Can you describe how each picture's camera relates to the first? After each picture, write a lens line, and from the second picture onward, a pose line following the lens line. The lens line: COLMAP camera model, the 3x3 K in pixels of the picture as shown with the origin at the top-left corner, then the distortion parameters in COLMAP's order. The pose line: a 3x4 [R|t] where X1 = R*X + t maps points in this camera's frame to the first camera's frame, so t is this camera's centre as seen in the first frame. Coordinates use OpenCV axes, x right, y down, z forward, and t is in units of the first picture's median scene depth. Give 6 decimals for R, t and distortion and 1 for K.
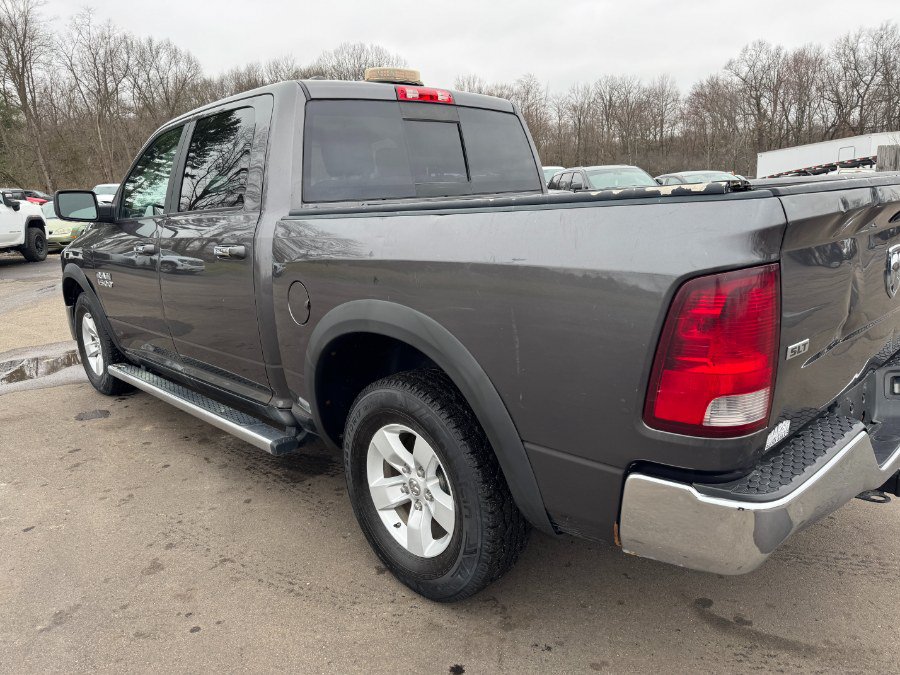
lens RADIAL K [[635.7, 0, 451.5], [0, 635.7, 335.9], [0, 0, 1]] dist [0.031361, -0.030337]
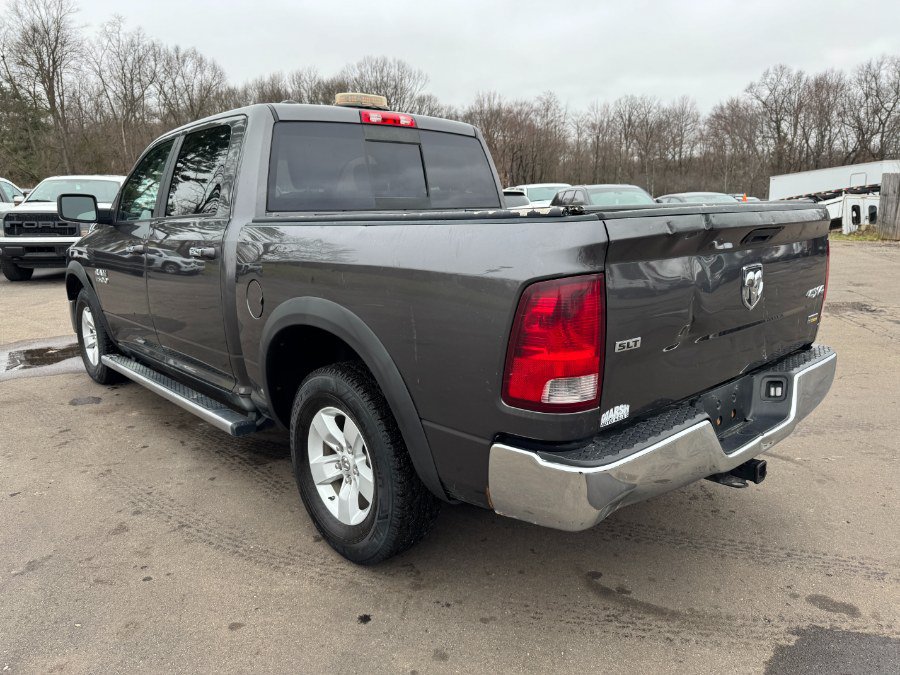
lens RADIAL K [[635.7, 0, 449.1], [0, 635.7, 332.3], [0, 0, 1]] dist [0.031361, -0.030337]
pose [[0.999141, 0.035483, -0.021422, 0.143104], [-0.036008, 0.999048, -0.024619, 0.024892], [0.020528, 0.025369, 0.999467, -0.140665]]
